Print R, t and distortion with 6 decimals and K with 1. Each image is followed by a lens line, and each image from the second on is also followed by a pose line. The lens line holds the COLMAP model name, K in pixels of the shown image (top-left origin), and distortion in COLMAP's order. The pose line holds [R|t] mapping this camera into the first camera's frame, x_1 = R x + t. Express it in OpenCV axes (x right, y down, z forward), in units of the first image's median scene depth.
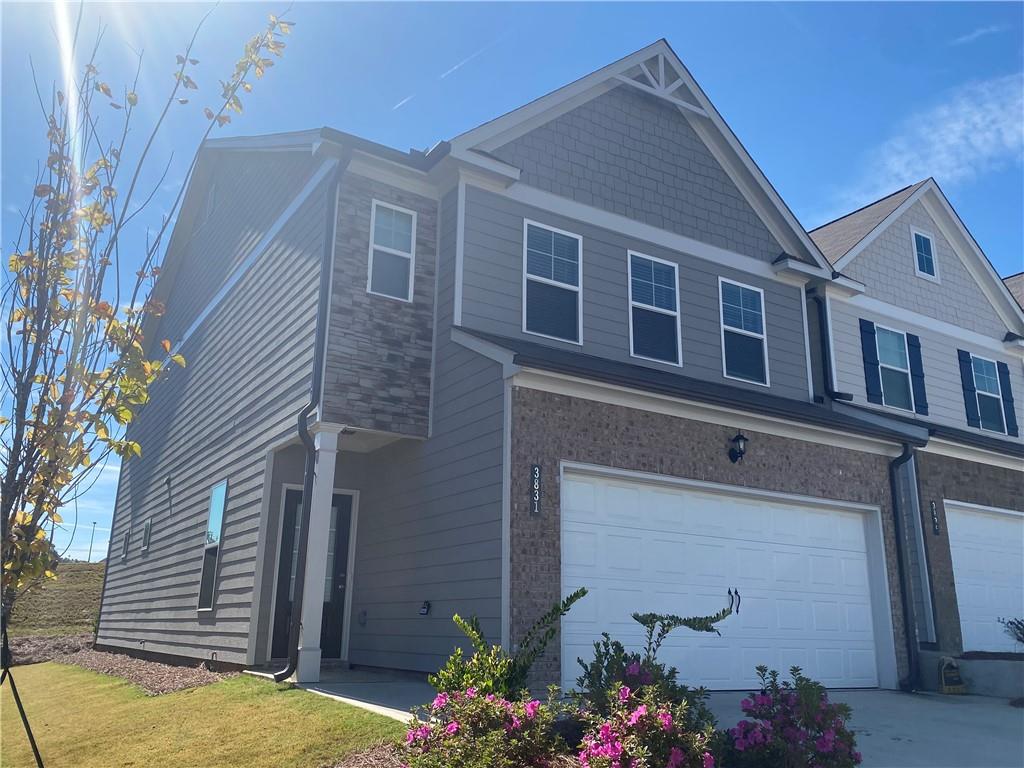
lens RADIAL K [[850.2, 0, 513.4], [0, 850.2, 383.0], [0, 0, 1]] dist [0.039483, -0.033925]
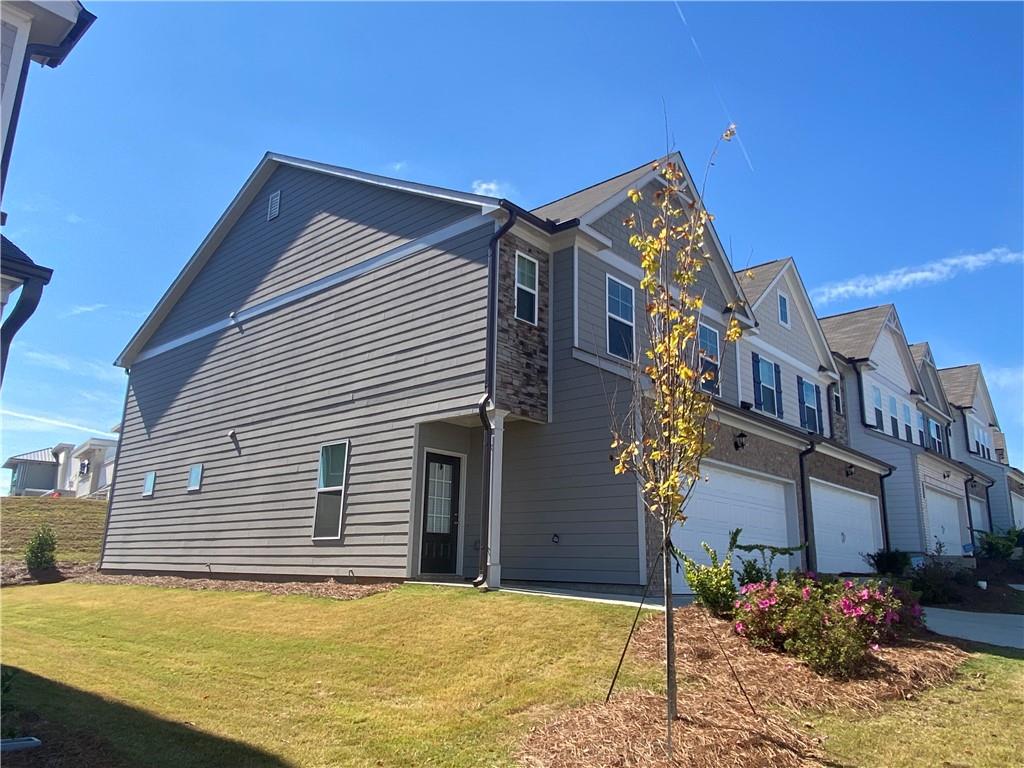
lens RADIAL K [[731.1, 0, 516.6], [0, 731.1, 386.1], [0, 0, 1]] dist [0.047349, -0.001779]
pose [[0.960731, 0.072810, 0.267758, -0.467573], [-0.084048, 0.995988, 0.030737, -0.029730], [-0.264446, -0.052035, 0.962996, -0.170017]]
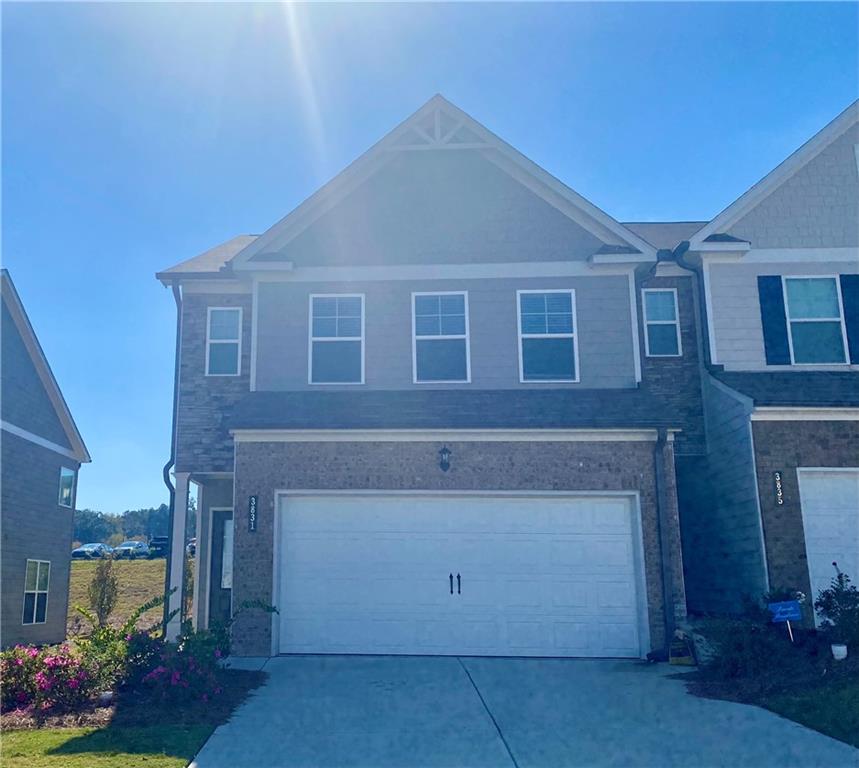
lens RADIAL K [[873.8, 0, 356.5], [0, 873.8, 393.1], [0, 0, 1]] dist [0.029181, 0.000000]
pose [[0.822212, -0.136508, -0.552569, 0.814814], [0.168847, 0.985612, 0.007753, -0.044849], [0.543560, -0.099674, 0.833431, -0.088871]]
